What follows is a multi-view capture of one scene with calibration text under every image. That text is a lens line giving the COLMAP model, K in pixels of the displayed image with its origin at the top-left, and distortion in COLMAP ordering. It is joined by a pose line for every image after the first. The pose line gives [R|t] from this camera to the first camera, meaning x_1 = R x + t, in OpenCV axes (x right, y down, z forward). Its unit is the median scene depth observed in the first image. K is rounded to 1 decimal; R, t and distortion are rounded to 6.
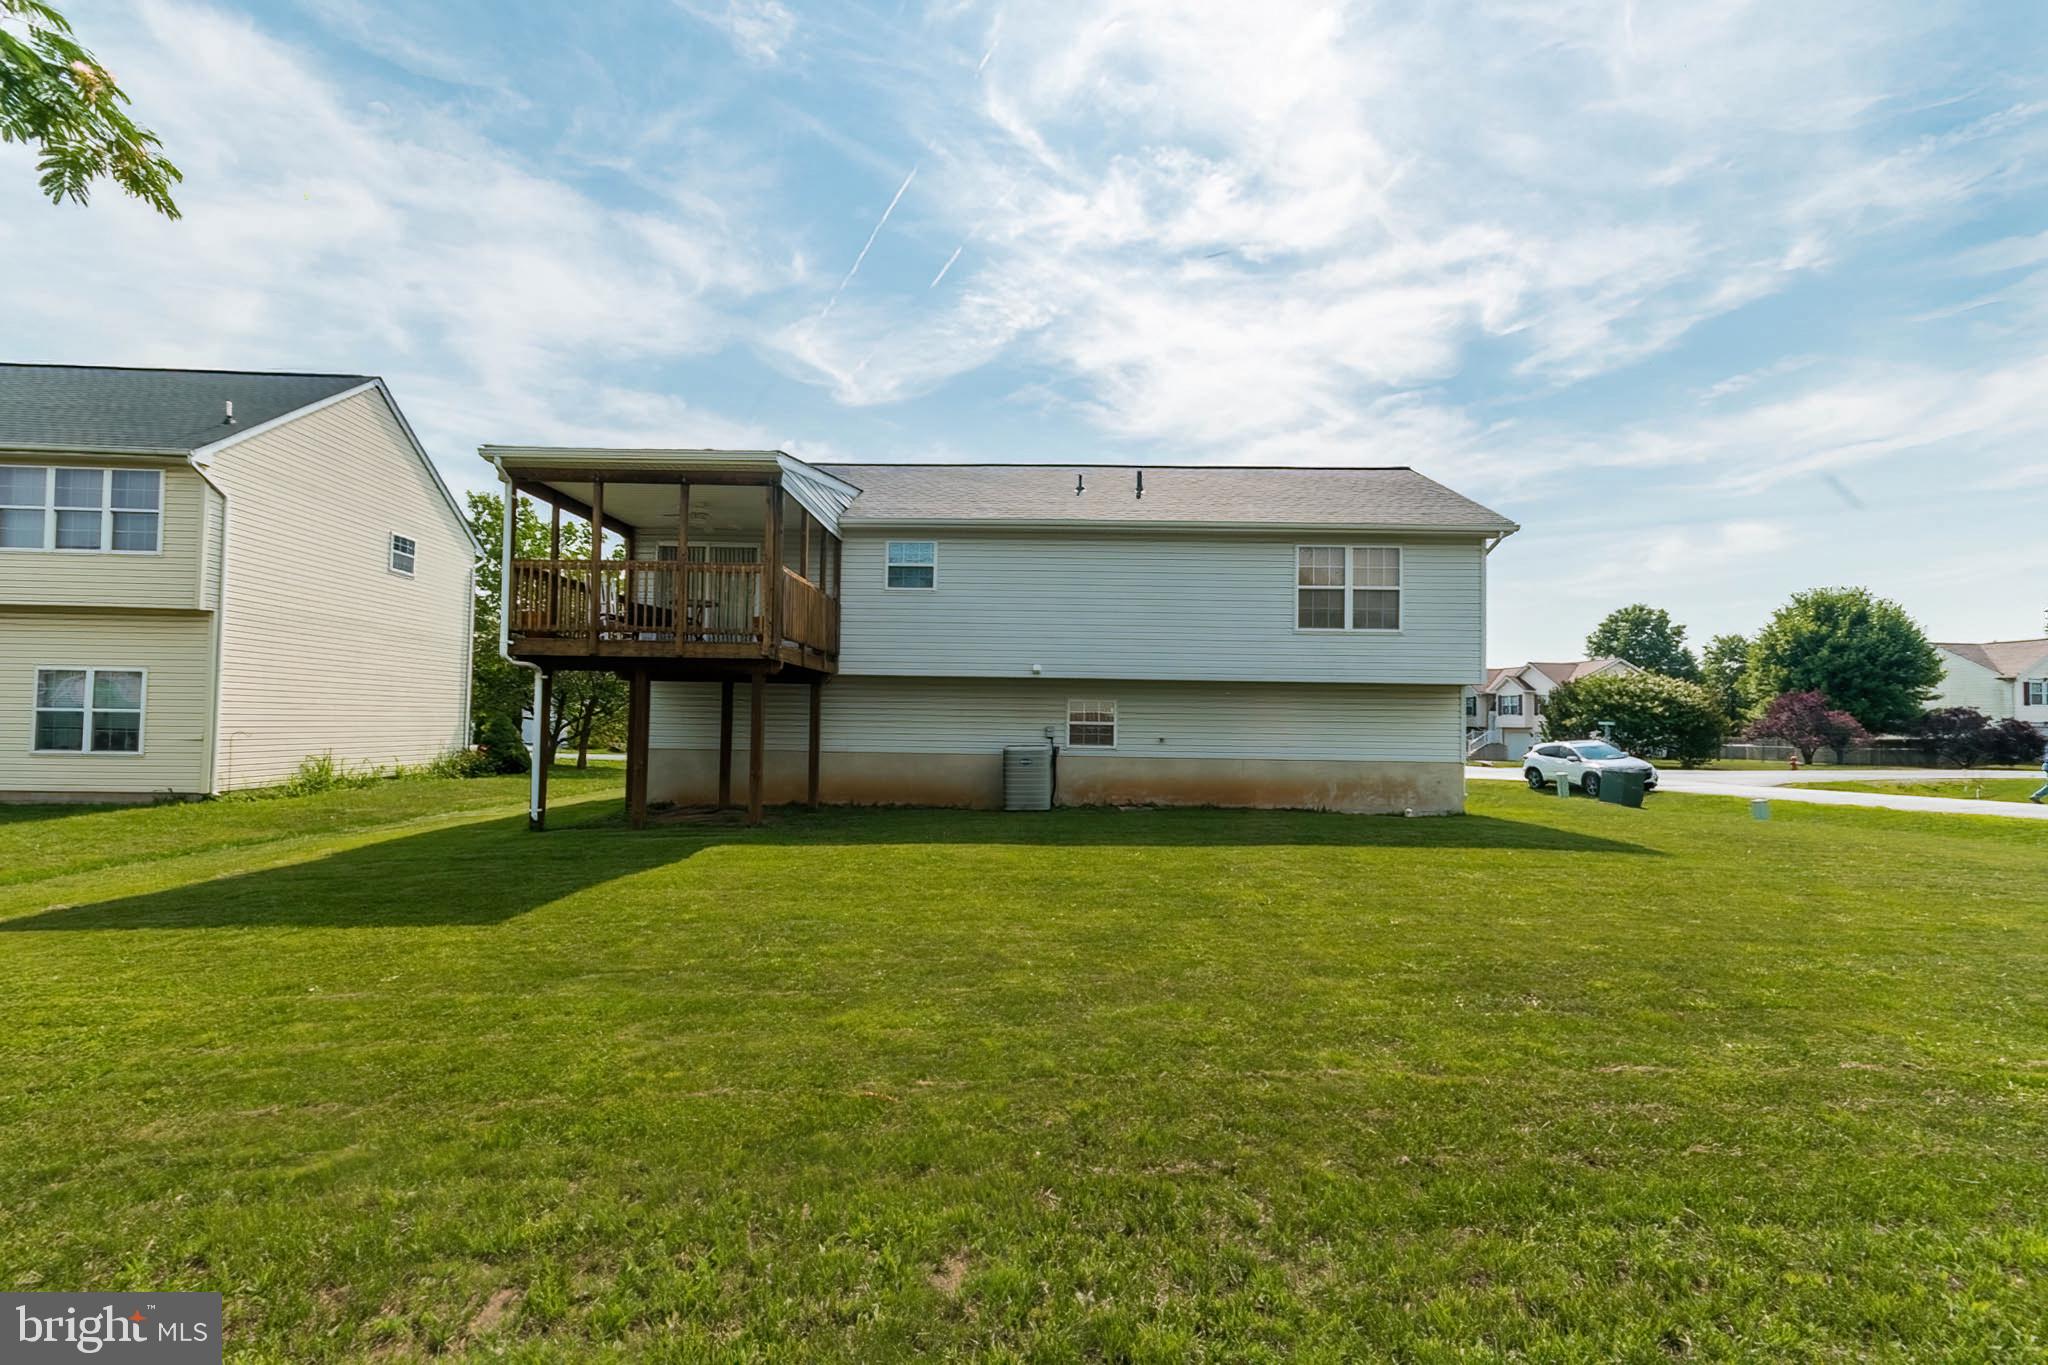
lens RADIAL K [[921.2, 0, 1031.7], [0, 921.2, 735.8], [0, 0, 1]] dist [0.004267, 0.002120]
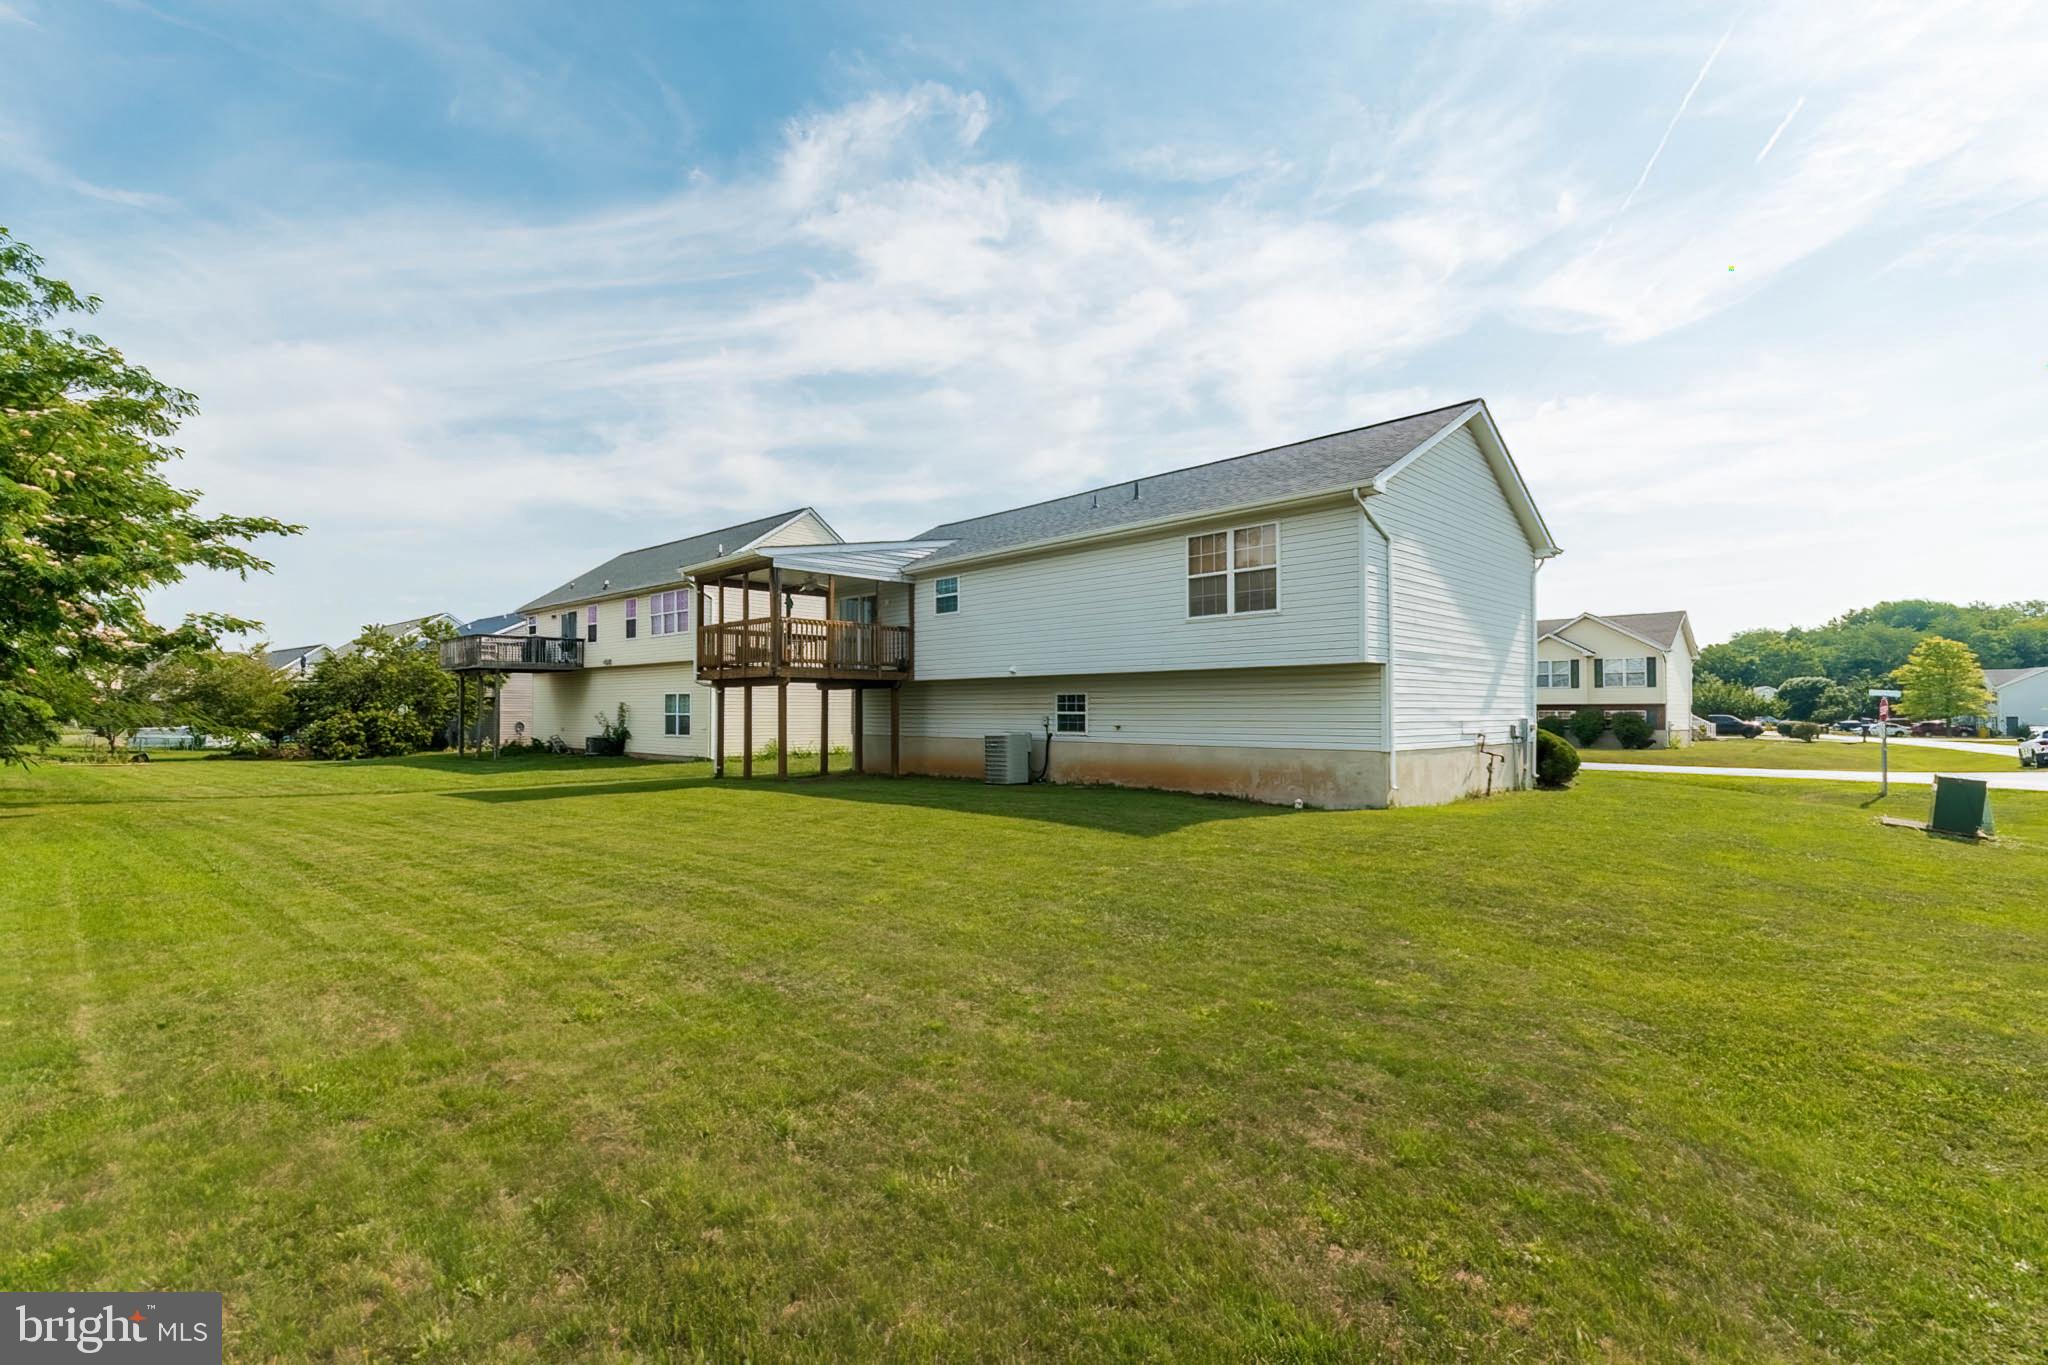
lens RADIAL K [[921.2, 0, 1026.9], [0, 921.2, 692.0], [0, 0, 1]] dist [0.004267, 0.002120]
pose [[0.705183, -0.032286, -0.708290, 0.843829], [0.004838, 0.999159, -0.040727, 0.007256], [0.709009, 0.025293, 0.704746, 0.144438]]
